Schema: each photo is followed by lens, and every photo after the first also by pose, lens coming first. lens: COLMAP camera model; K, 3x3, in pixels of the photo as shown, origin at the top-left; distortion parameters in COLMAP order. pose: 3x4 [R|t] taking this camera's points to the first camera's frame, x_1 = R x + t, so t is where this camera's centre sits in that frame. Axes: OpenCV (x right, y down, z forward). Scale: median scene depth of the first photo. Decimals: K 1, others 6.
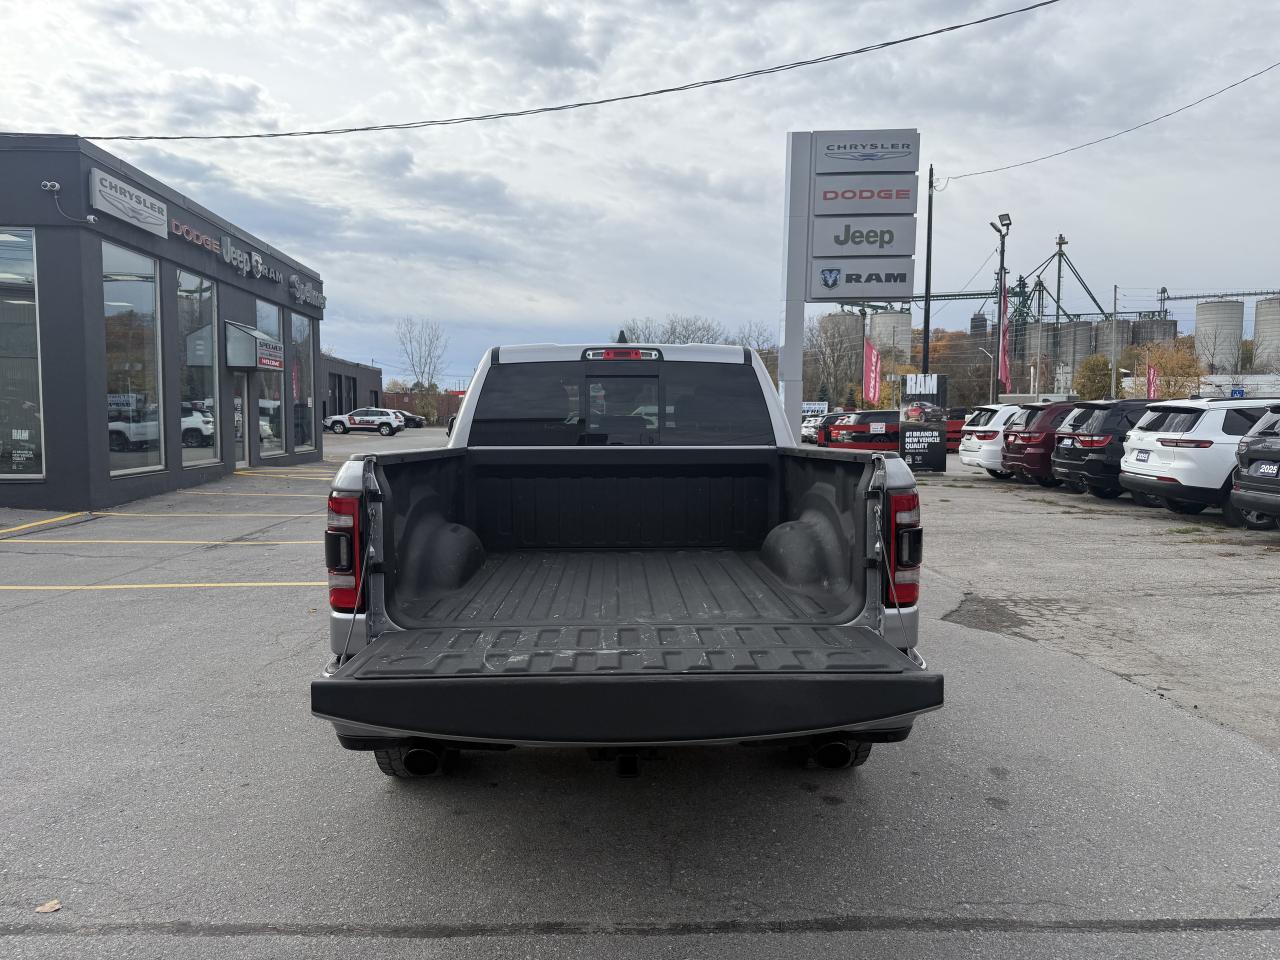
lens RADIAL K [[914.4, 0, 643.5], [0, 914.4, 488.1], [0, 0, 1]] dist [0.025913, -0.036762]
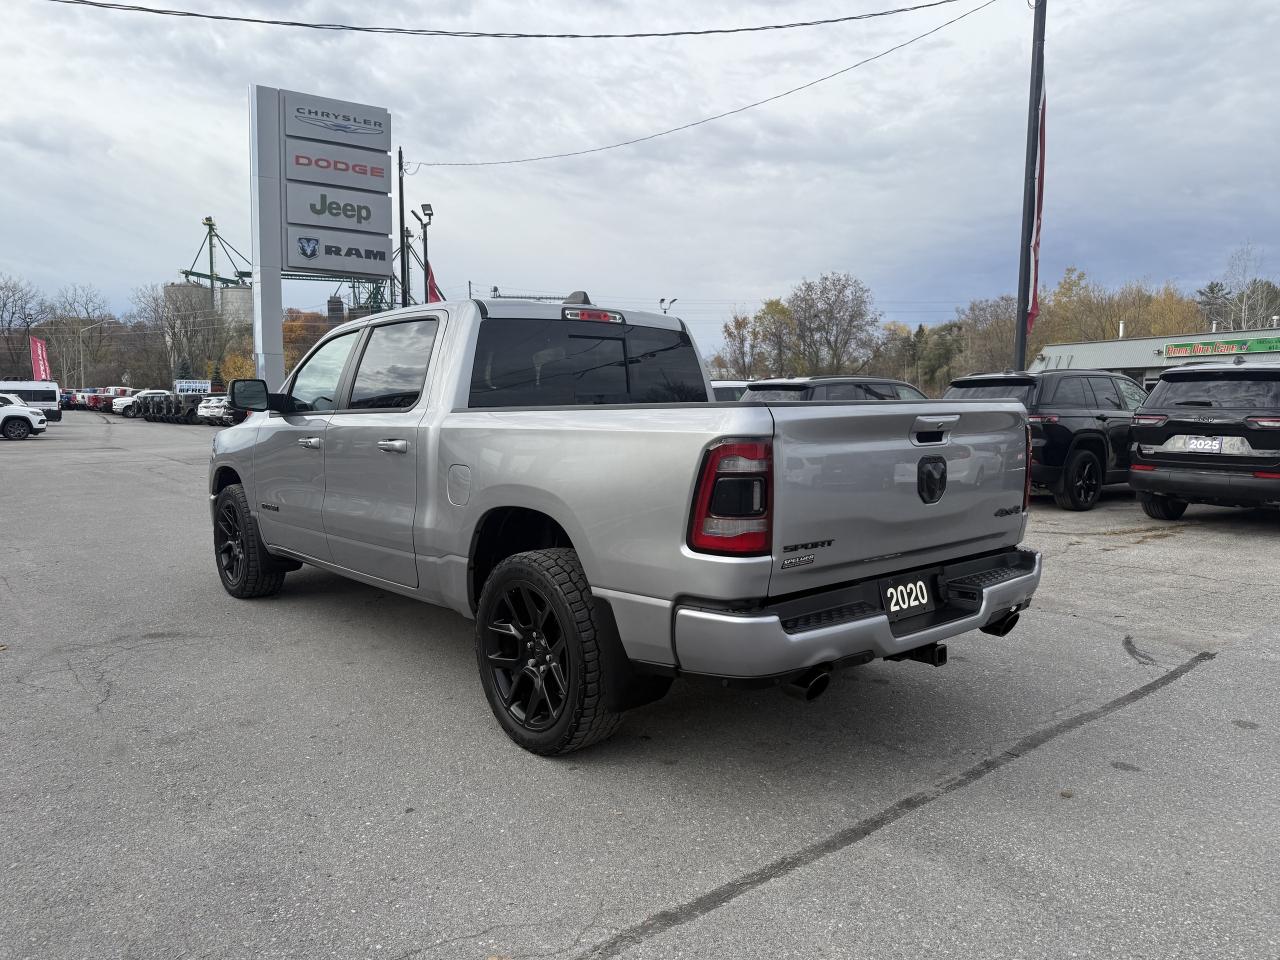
lens RADIAL K [[922.0, 0, 640.0], [0, 922.0, 480.0], [0, 0, 1]] dist [0.004015, -0.003918]
pose [[0.765889, -0.053240, 0.640765, -0.161299], [0.047543, 0.998527, 0.026139, 0.002908], [-0.641213, 0.010444, 0.767292, 0.046117]]
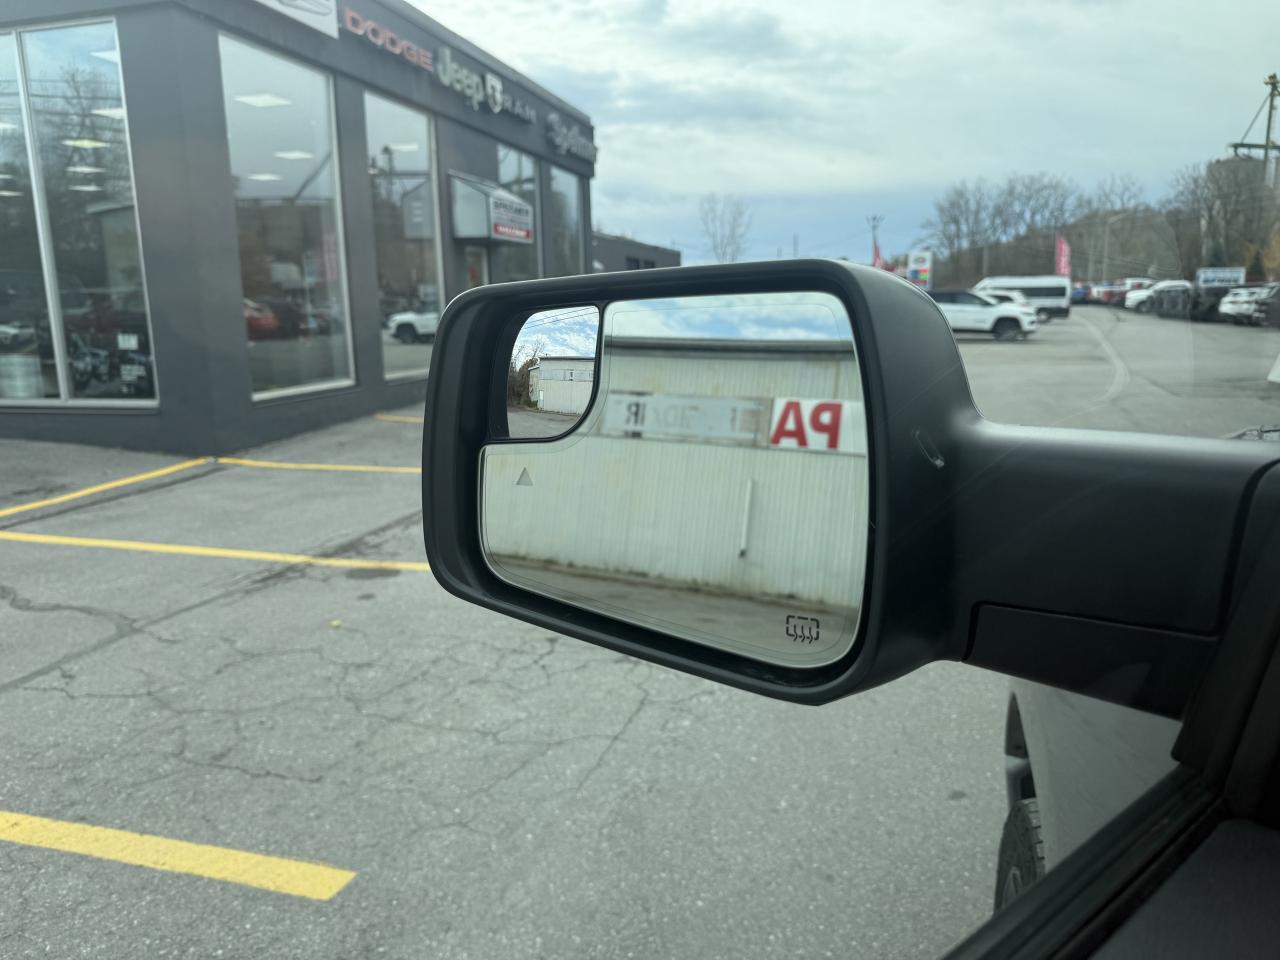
lens RADIAL K [[883.0, 0, 640.0], [0, 883.0, 480.0], [0, 0, 1]] dist [0.001370, -0.028640]
pose [[0.944925, 0.039211, -0.324929, -0.070797], [0.001095, 0.992413, 0.122946, -0.024342], [0.327285, -0.116530, 0.937713, 0.335158]]
